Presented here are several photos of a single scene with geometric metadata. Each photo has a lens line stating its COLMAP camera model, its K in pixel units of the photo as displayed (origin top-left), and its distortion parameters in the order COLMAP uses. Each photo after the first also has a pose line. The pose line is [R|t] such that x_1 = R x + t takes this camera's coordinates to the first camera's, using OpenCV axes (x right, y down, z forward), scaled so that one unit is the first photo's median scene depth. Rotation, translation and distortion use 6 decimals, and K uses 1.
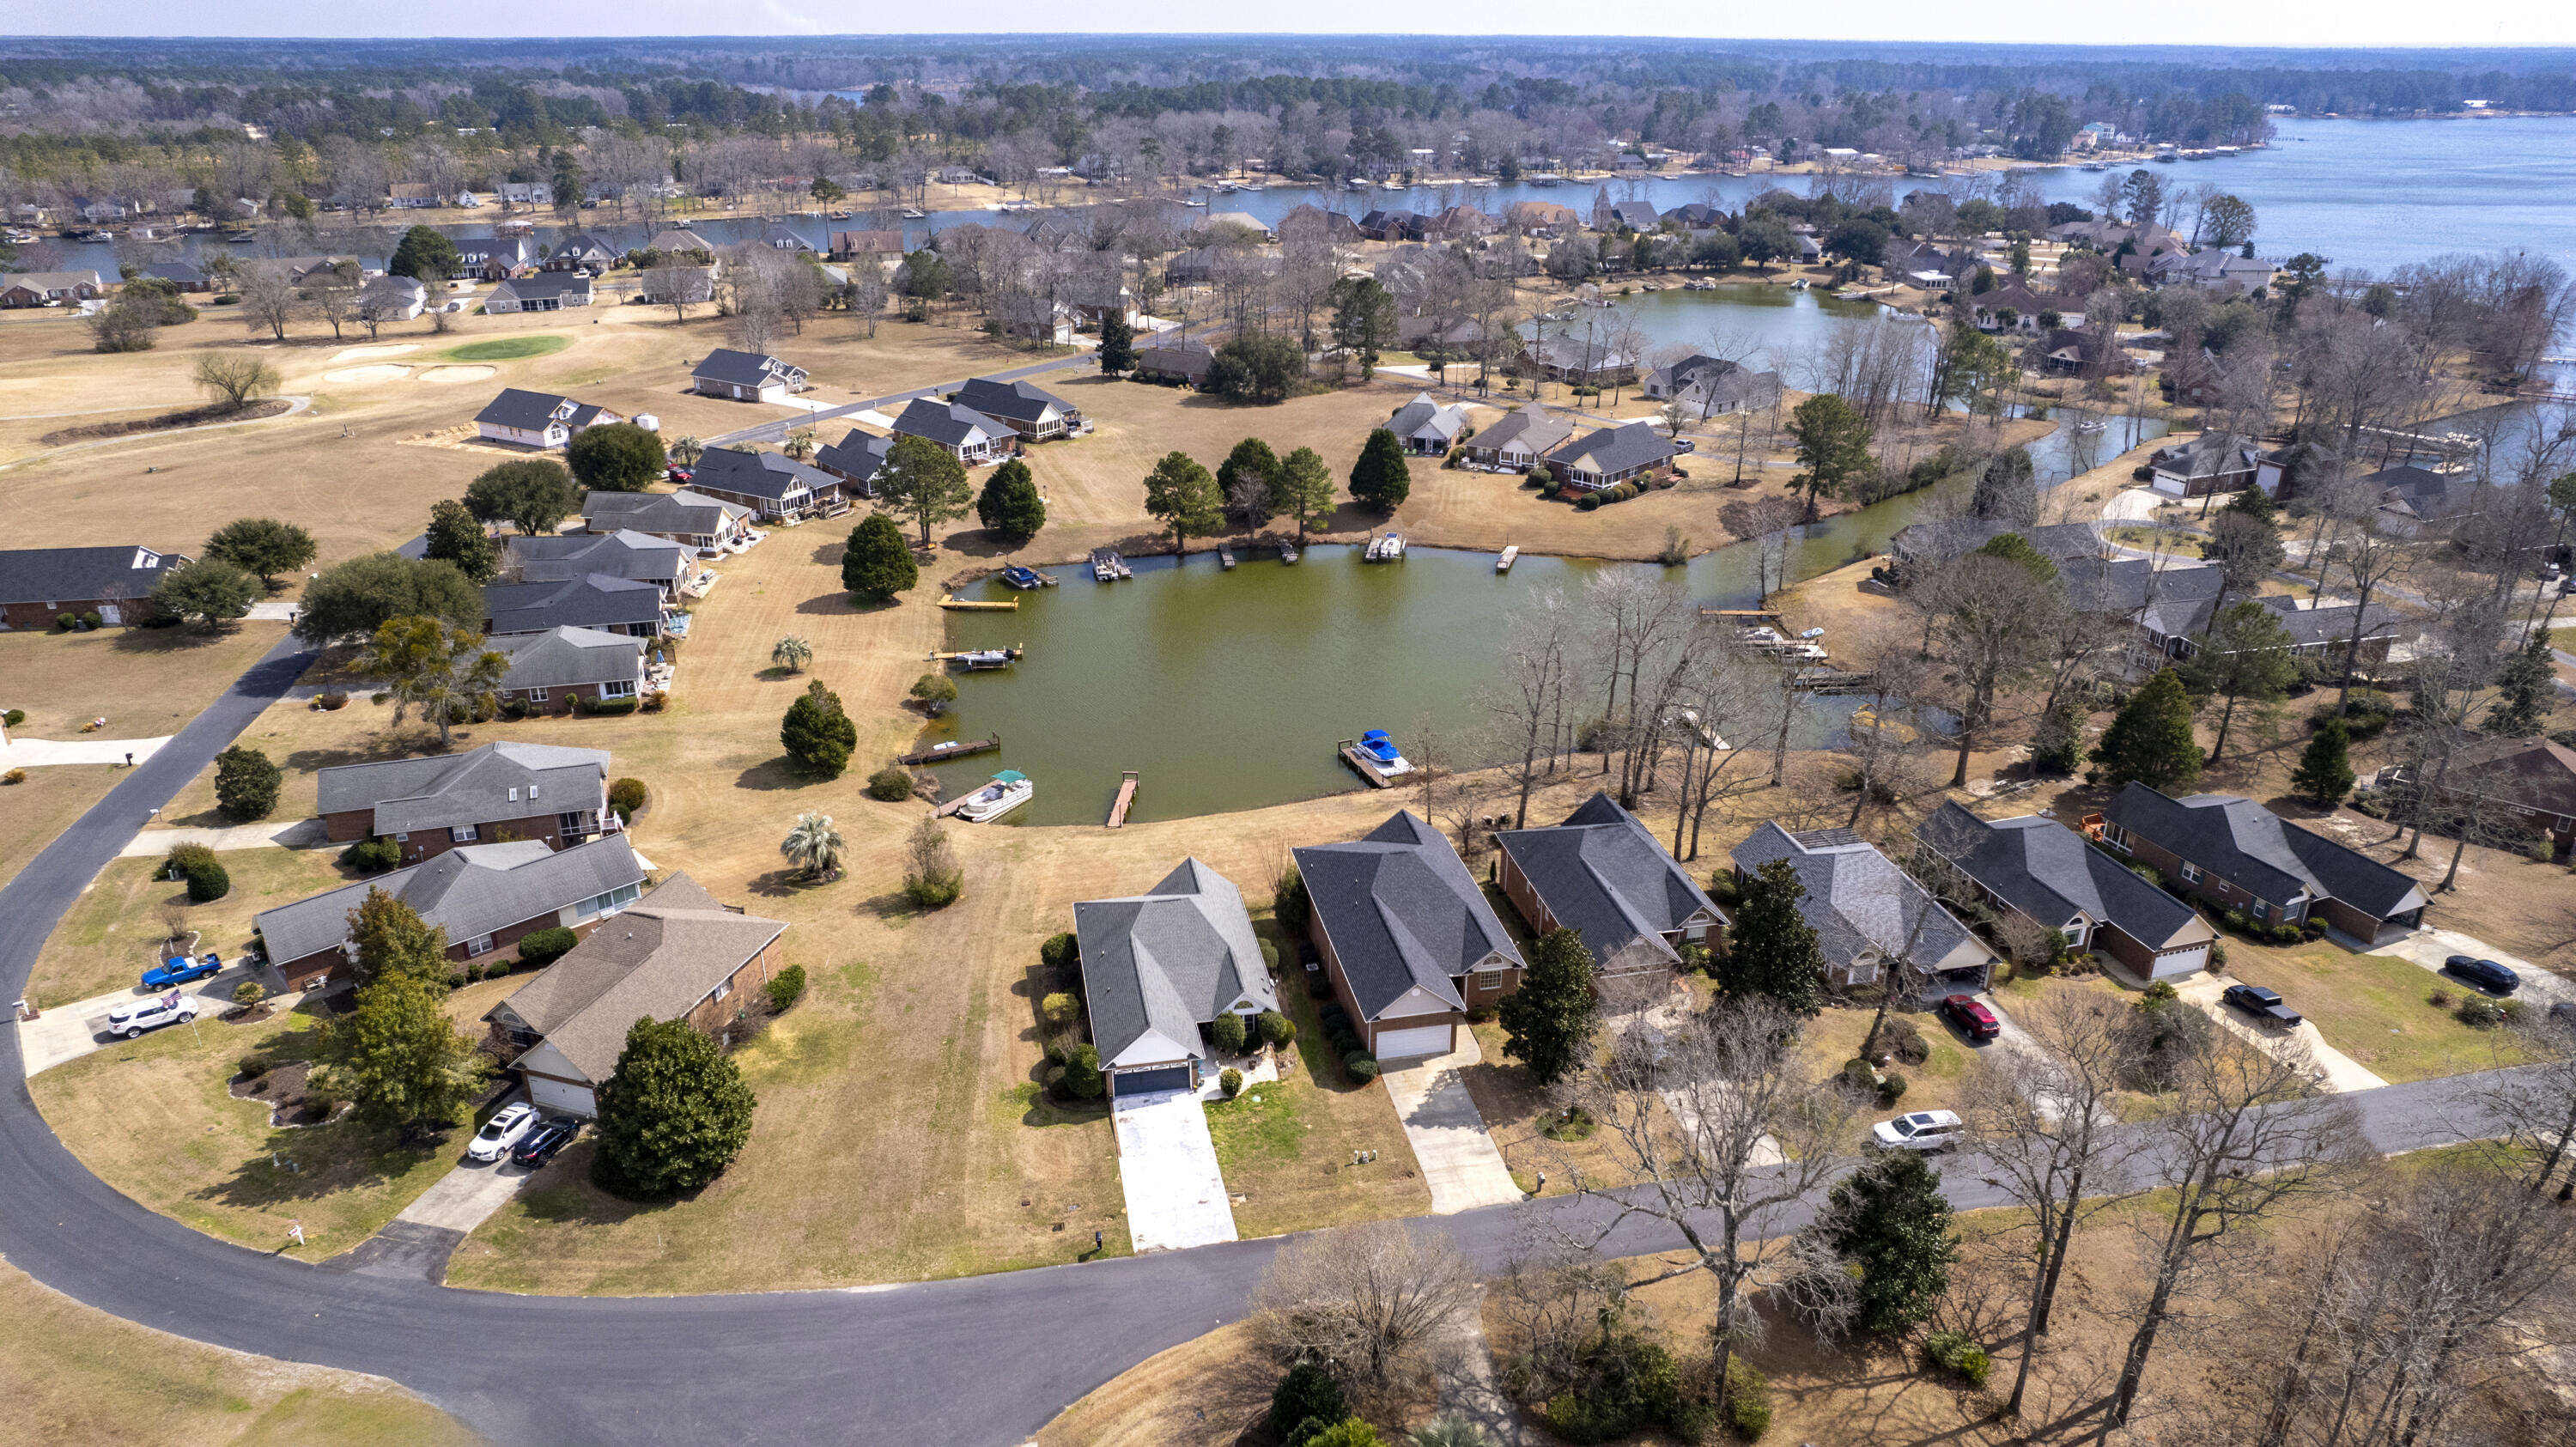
lens RADIAL K [[1649.5, 0, 1269.1], [0, 1649.5, 727.7], [0, 0, 1]] dist [-0.071818, 0.050781]
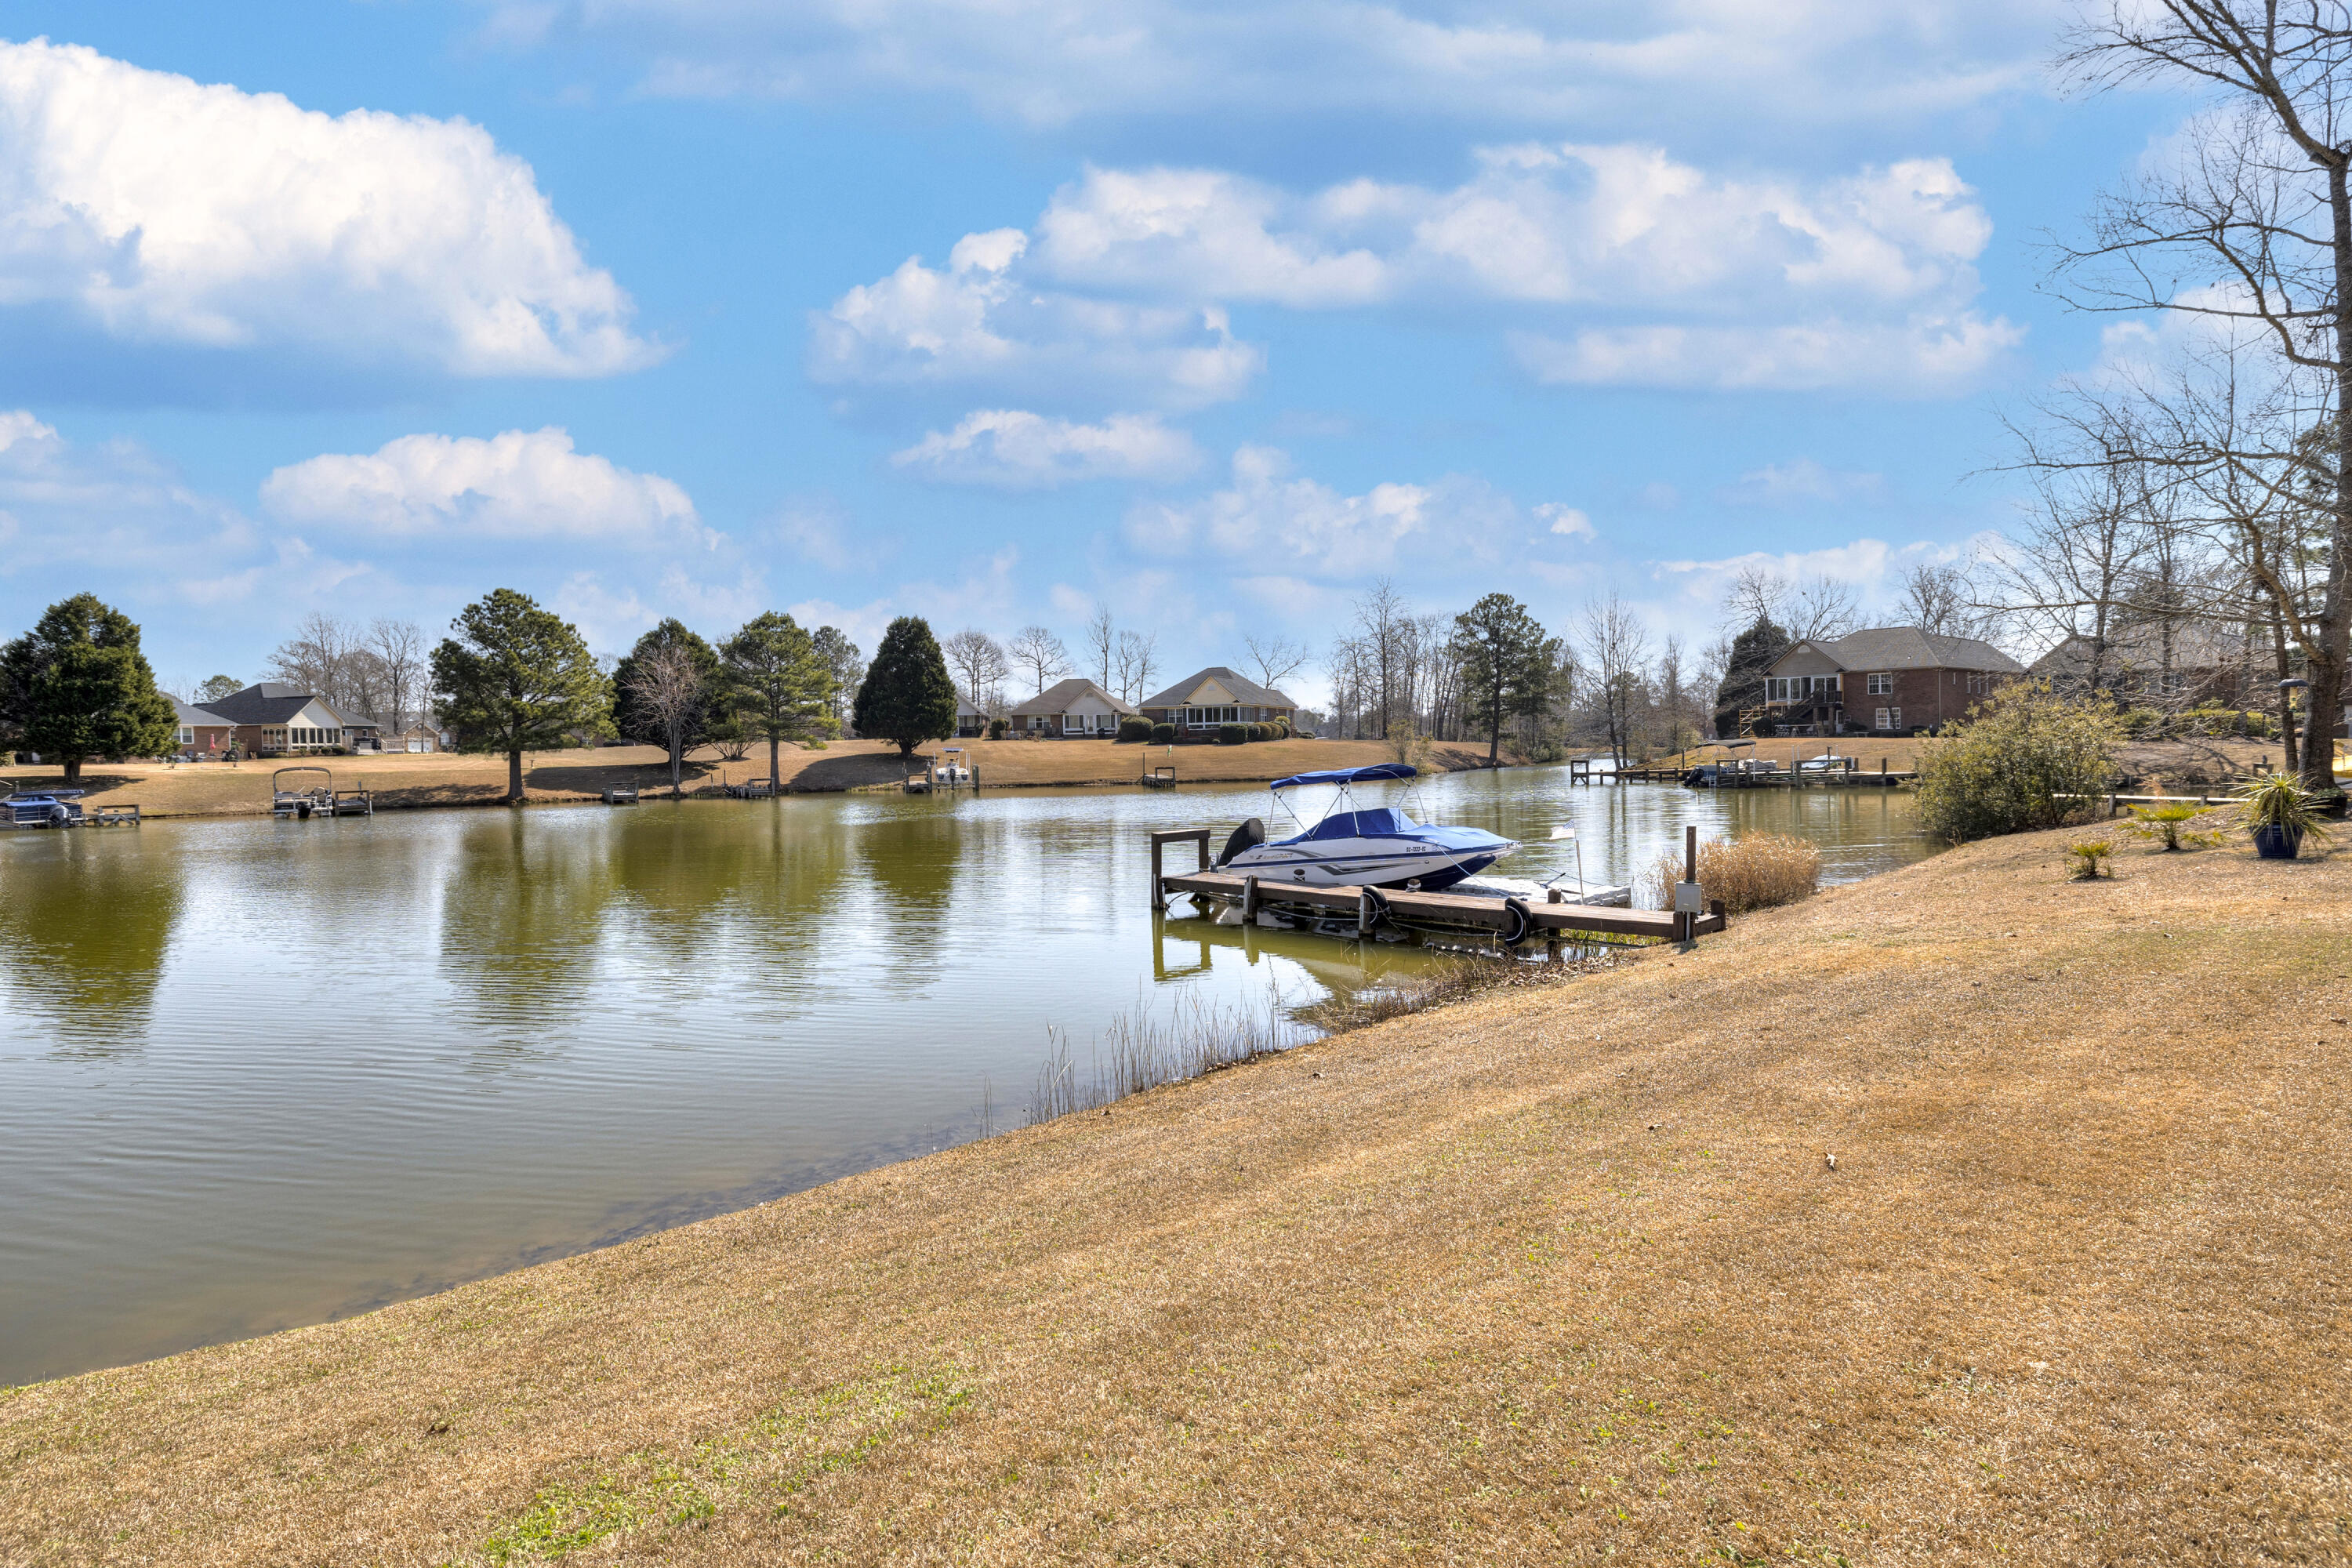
lens RADIAL K [[1159.7, 0, 1140.7], [0, 1159.7, 770.9], [0, 0, 1]] dist [-0.000004, 0.000574]
pose [[0.931945, -0.021317, 0.361973, -0.012816], [0.157833, 0.922586, -0.352027, 0.067822], [-0.326447, 0.385201, 0.863164, 1.335020]]
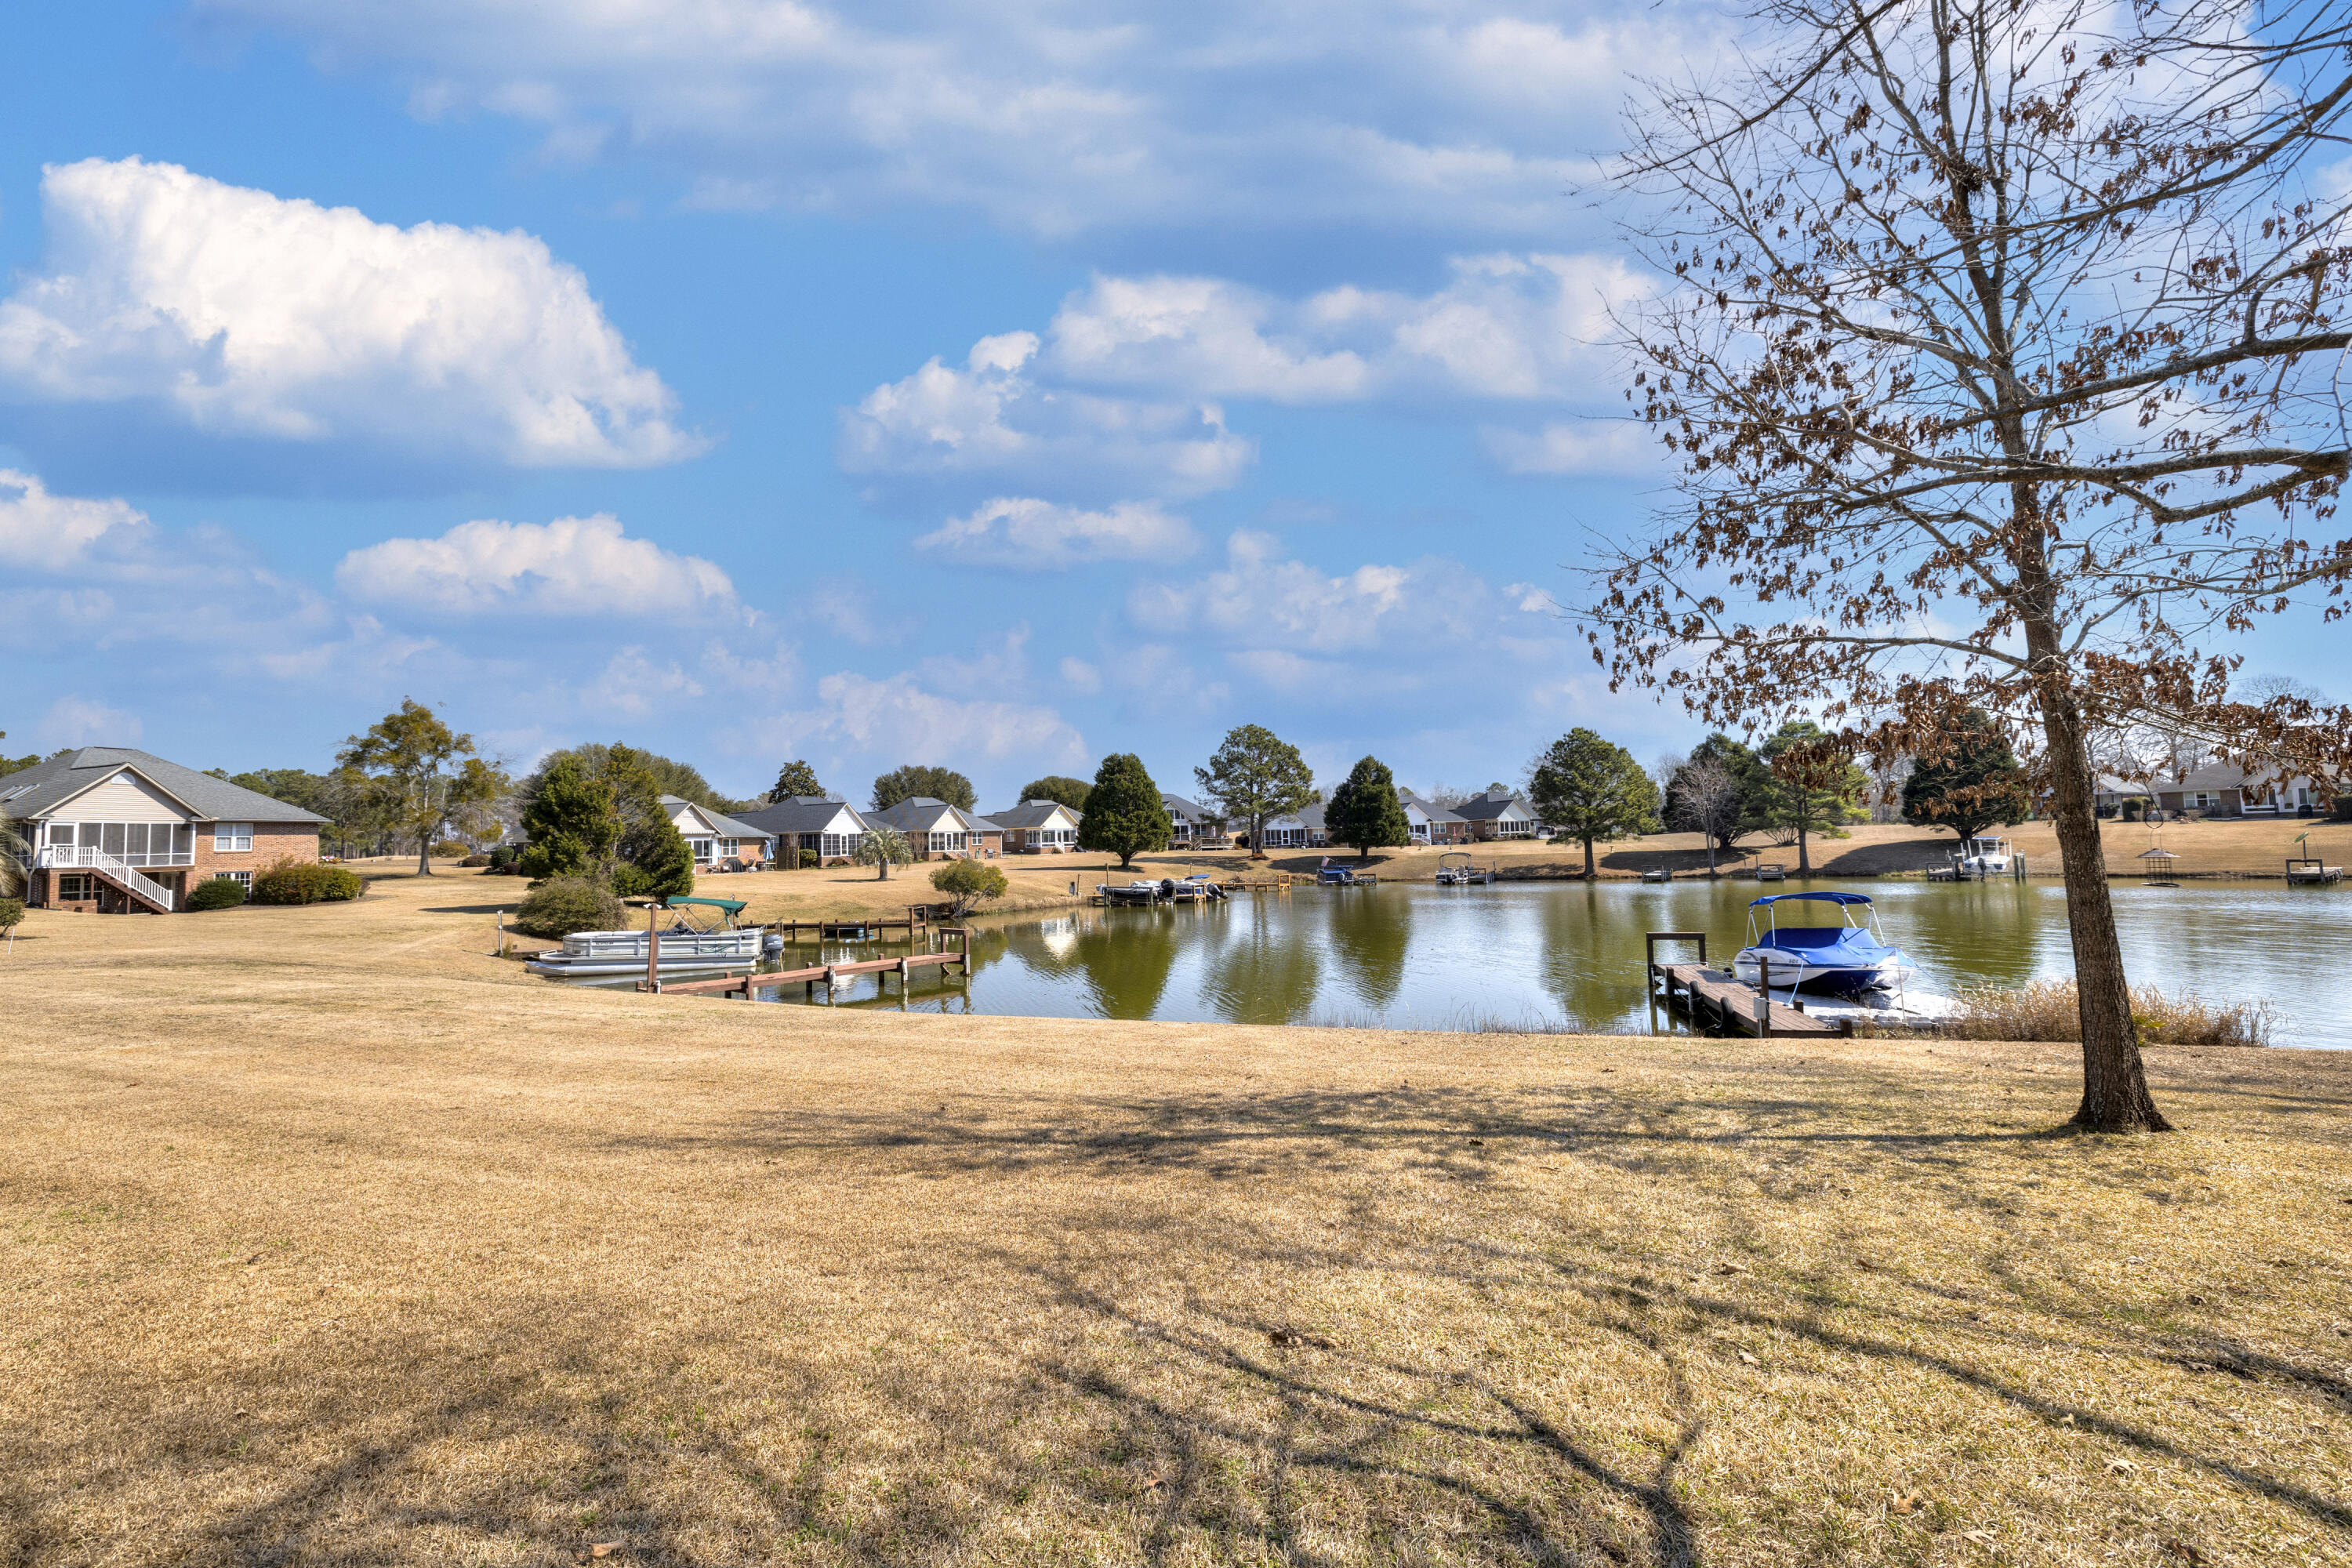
lens RADIAL K [[967.4, 0, 1184.9], [0, 967.4, 781.6], [0, 0, 1]] dist [0.002490, 0.001272]
pose [[0.796234, -0.057707, -0.602231, 0.114857], [-0.218014, 0.901191, -0.374600, 0.089280], [0.564342, 0.429564, 0.704977, 1.259779]]
